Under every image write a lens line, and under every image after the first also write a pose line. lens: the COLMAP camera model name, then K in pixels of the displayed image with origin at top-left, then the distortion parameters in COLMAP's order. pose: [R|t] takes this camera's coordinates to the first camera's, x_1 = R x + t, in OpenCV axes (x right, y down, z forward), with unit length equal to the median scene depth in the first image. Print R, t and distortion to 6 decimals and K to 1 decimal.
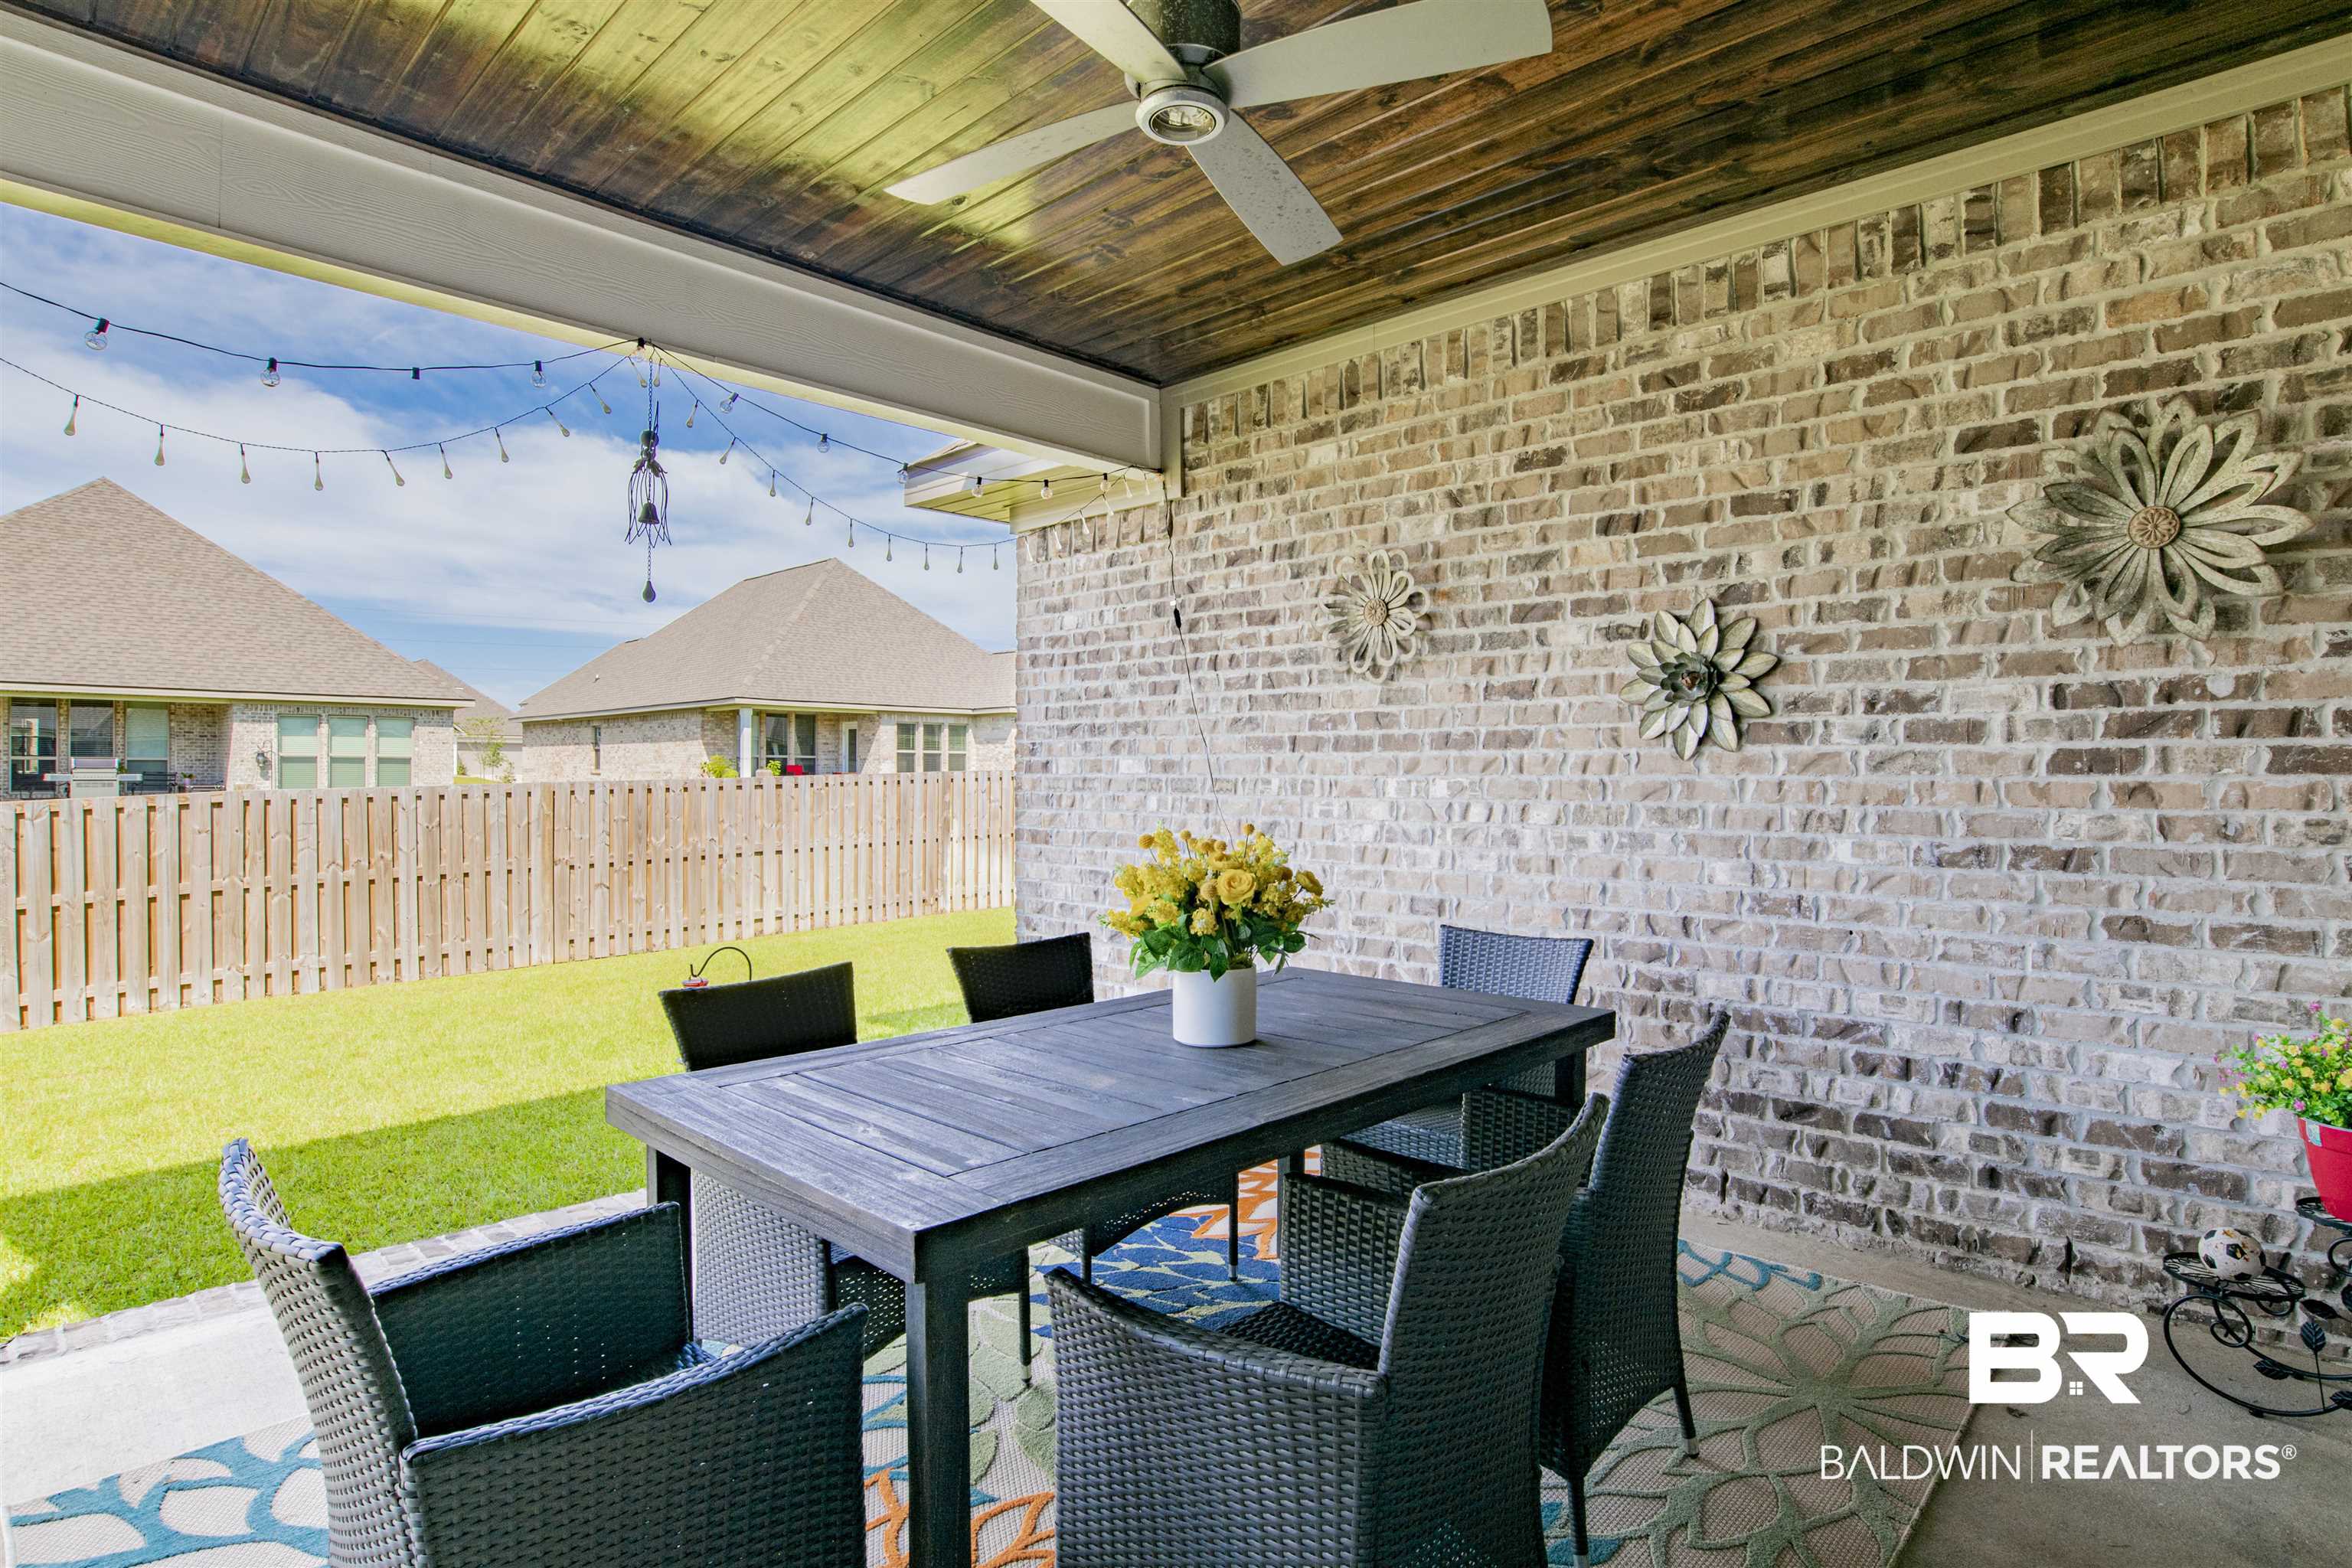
lens RADIAL K [[1206.2, 0, 1179.1], [0, 1206.2, 784.0], [0, 0, 1]] dist [-0.071706, 0.028344]
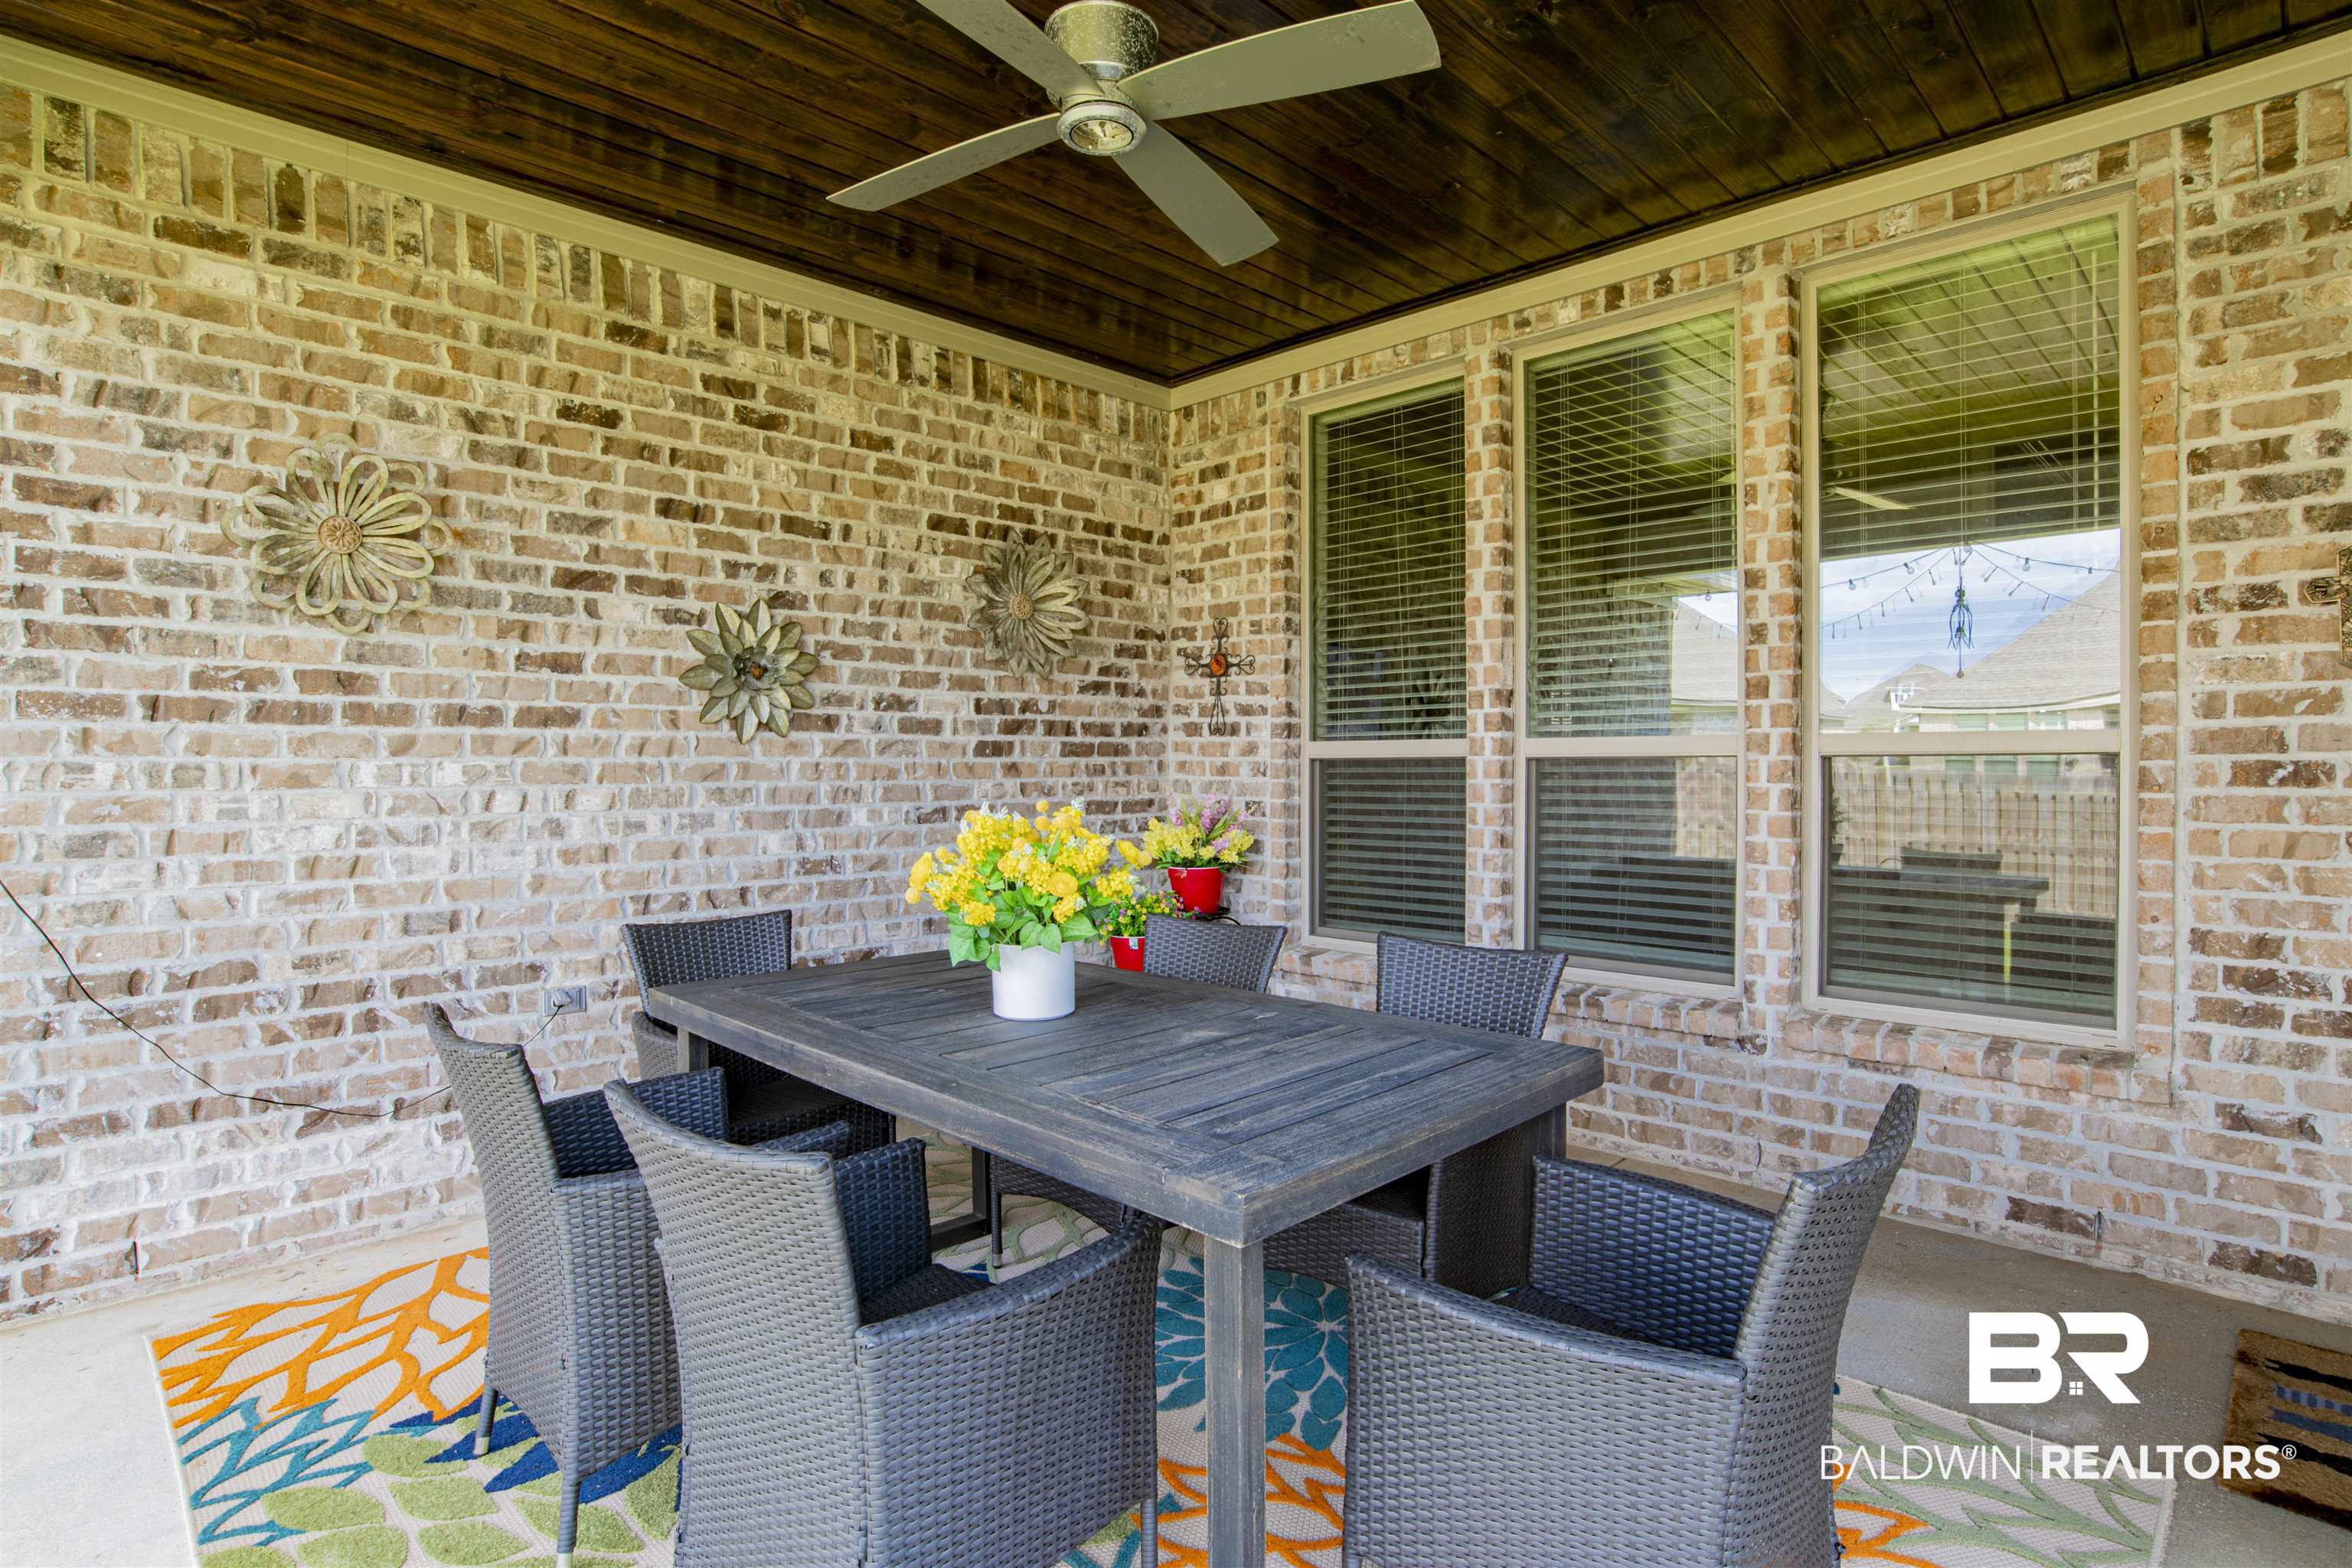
lens RADIAL K [[1206.2, 0, 1179.1], [0, 1206.2, 784.0], [0, 0, 1]] dist [-0.071706, 0.028344]
pose [[0.007808, -0.019904, 0.999771, -0.677875], [0.007180, 0.999777, 0.019848, -0.002061], [-0.999944, 0.007024, 0.007949, 0.599165]]
